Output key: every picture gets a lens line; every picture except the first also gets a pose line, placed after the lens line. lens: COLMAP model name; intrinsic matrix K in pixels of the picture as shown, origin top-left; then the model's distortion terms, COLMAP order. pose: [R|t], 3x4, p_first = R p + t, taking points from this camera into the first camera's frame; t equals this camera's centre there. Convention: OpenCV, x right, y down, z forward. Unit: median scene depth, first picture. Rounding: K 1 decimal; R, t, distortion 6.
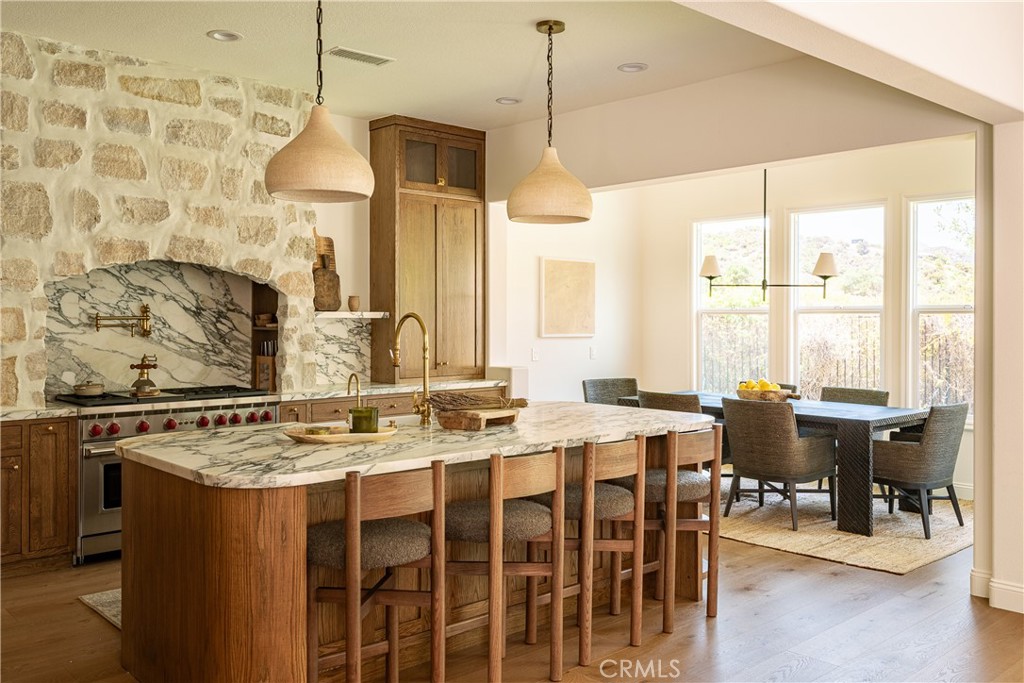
lens RADIAL K [[865.7, 0, 515.1], [0, 865.7, 332.2], [0, 0, 1]] dist [0.005799, -0.009281]
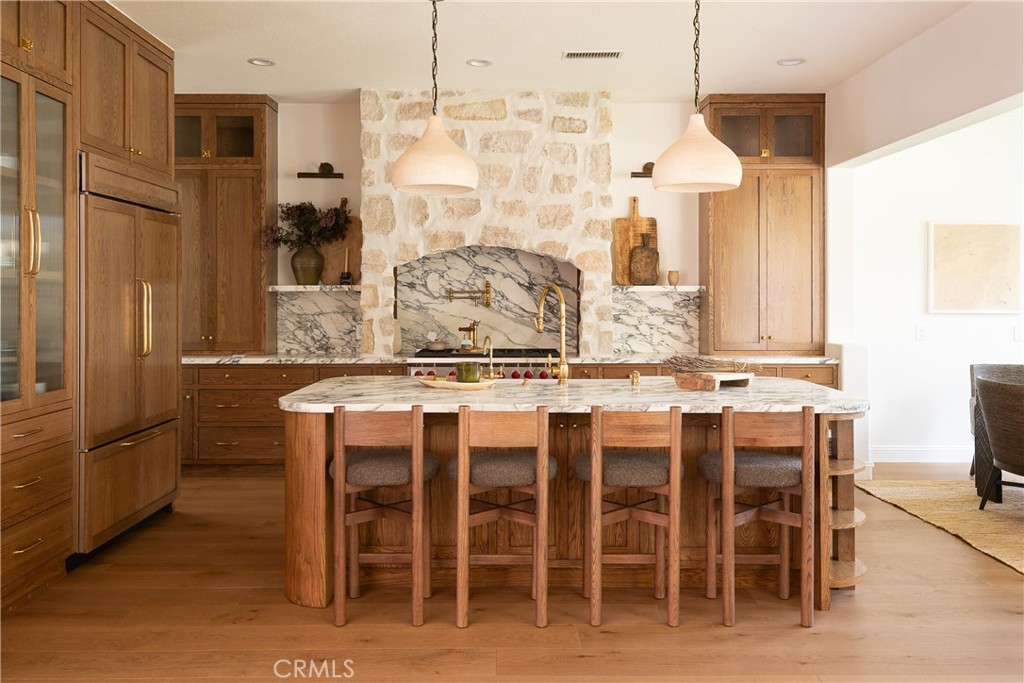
lens RADIAL K [[831.9, 0, 509.0], [0, 831.9, 305.6], [0, 0, 1]] dist [0.012852, -0.003314]
pose [[0.735074, 0.006046, -0.677960, 0.431107], [-0.010034, 0.999948, -0.001962, 0.005912], [0.677913, 0.008245, 0.735096, 0.132723]]
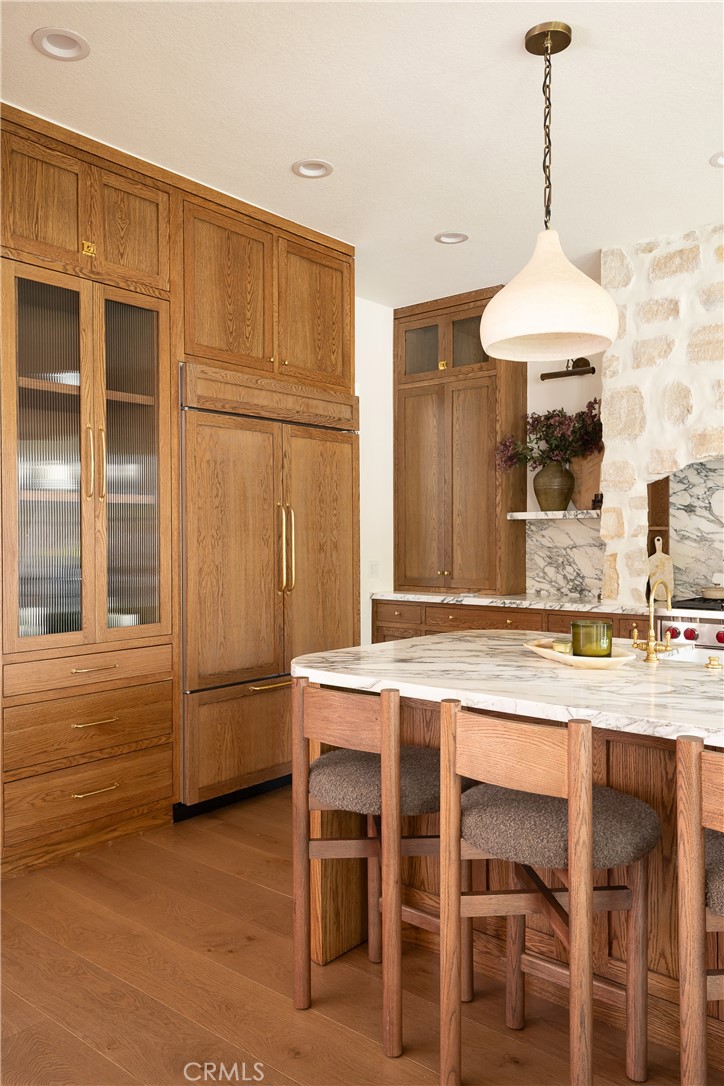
lens RADIAL K [[823.2, 0, 362.0], [0, 823.2, 543.0], [0, 0, 1]] dist [0.030744, -0.002249]
pose [[0.127867, 0.006458, -0.991770, 0.329557], [-0.011222, 0.999924, 0.005065, 0.011768], [0.991728, 0.010482, 0.127930, 0.480960]]
